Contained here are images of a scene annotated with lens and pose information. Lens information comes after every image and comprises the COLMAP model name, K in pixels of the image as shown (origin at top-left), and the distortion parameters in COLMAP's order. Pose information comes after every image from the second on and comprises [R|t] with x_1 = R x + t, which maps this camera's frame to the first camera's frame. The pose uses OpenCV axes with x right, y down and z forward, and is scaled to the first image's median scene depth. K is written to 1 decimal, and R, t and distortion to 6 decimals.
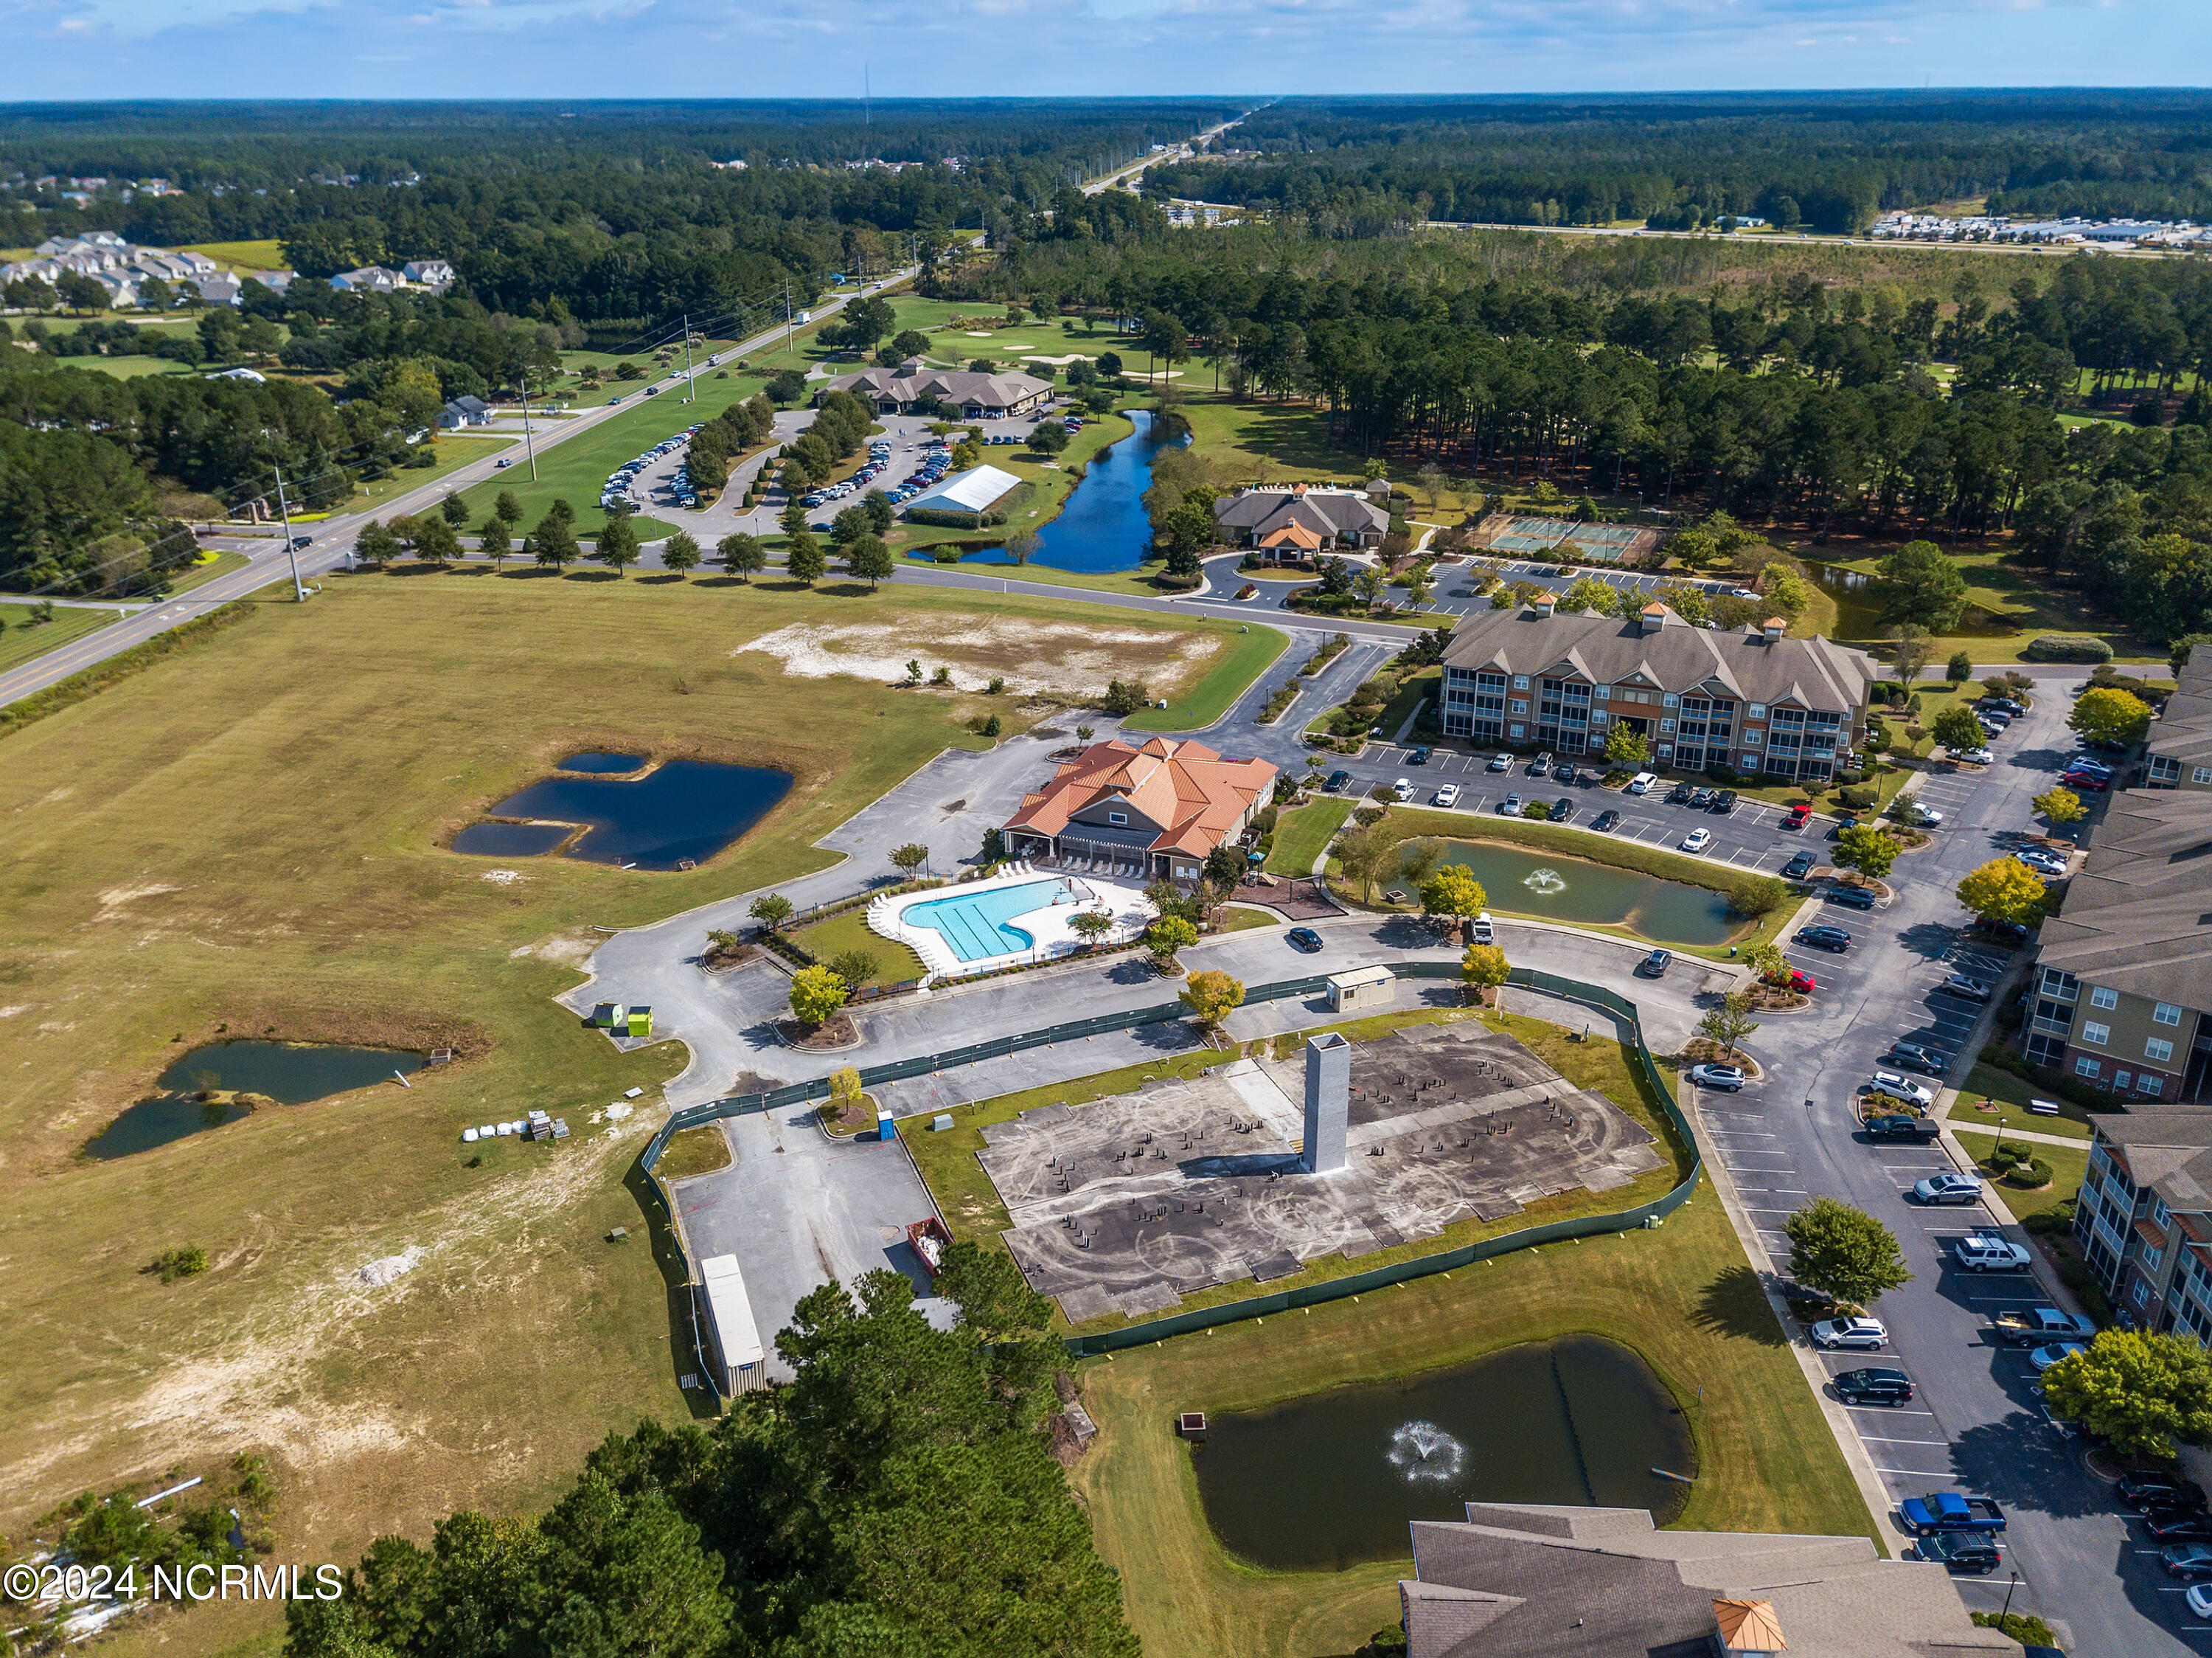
lens RADIAL K [[1744.7, 0, 1106.0], [0, 1744.7, 829.0], [0, 0, 1]] dist [0.018441, 0.001787]
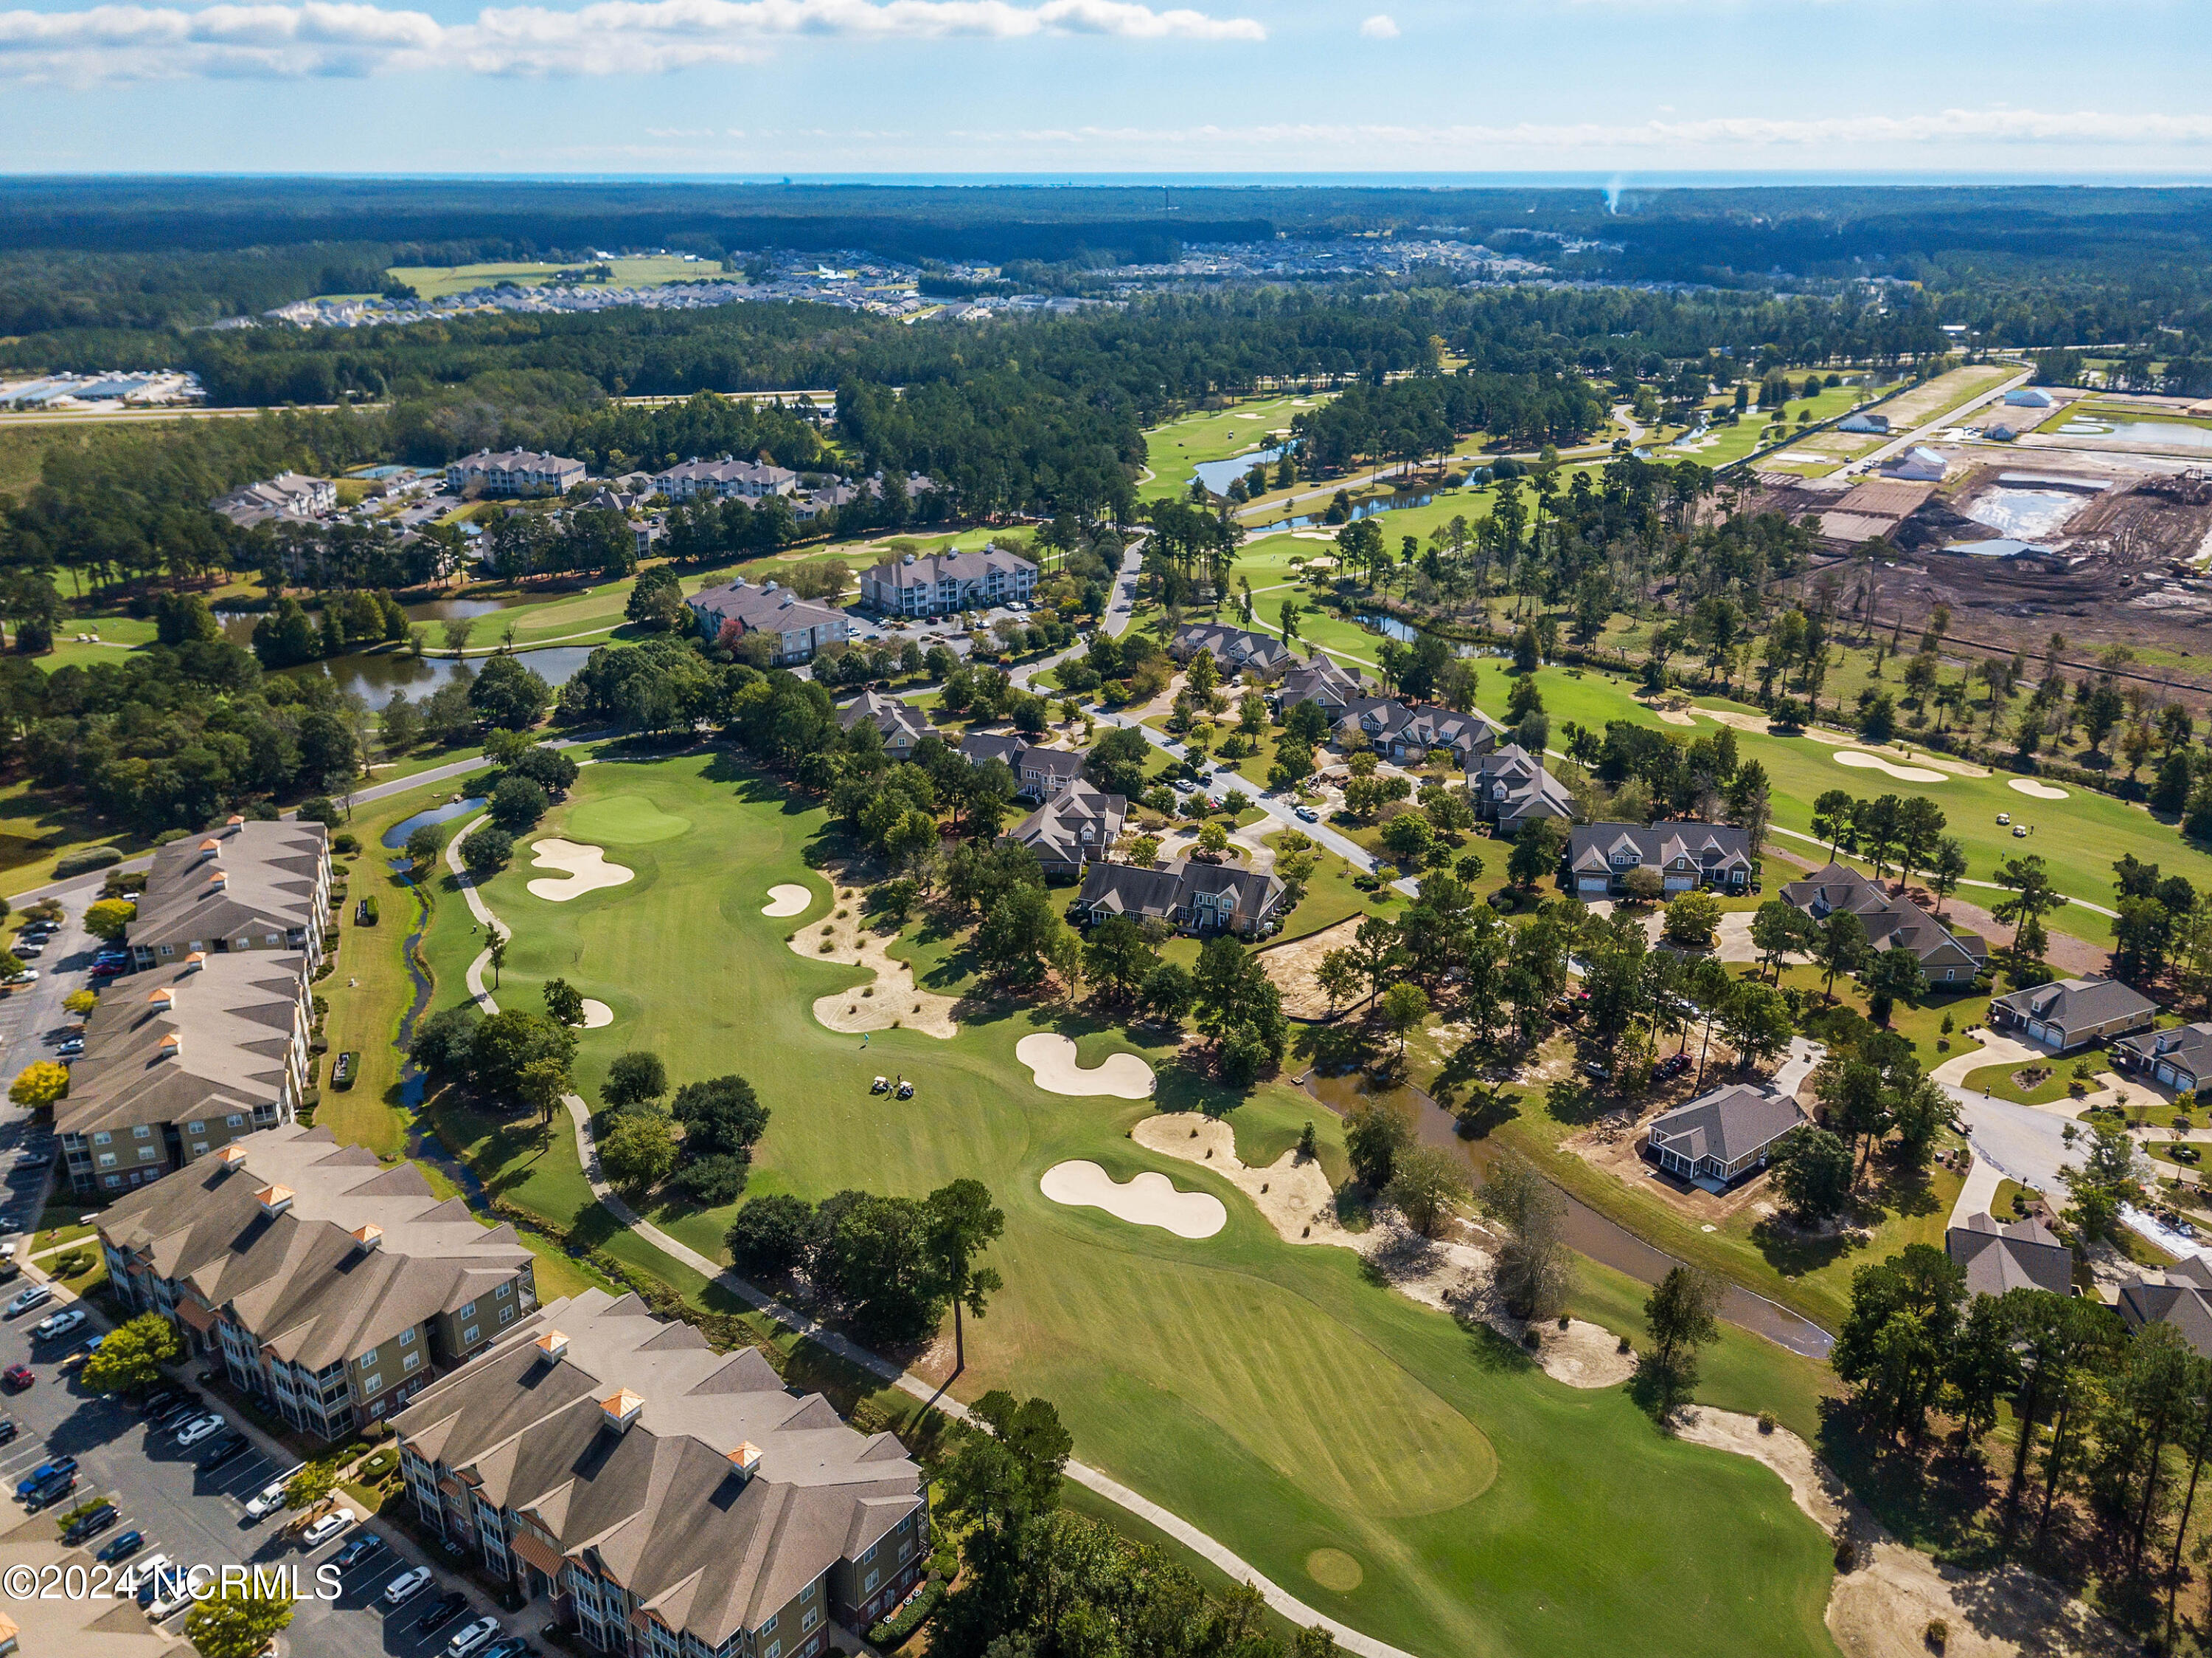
lens RADIAL K [[1689.2, 0, 1170.2], [0, 1689.2, 829.2], [0, 0, 1]] dist [0.006242, 0.002711]
pose [[0.527214, -0.297379, 0.795997, -0.035244], [0.317326, 0.937893, 0.140216, -0.039285], [-0.788257, 0.178666, 0.588837, -0.375877]]
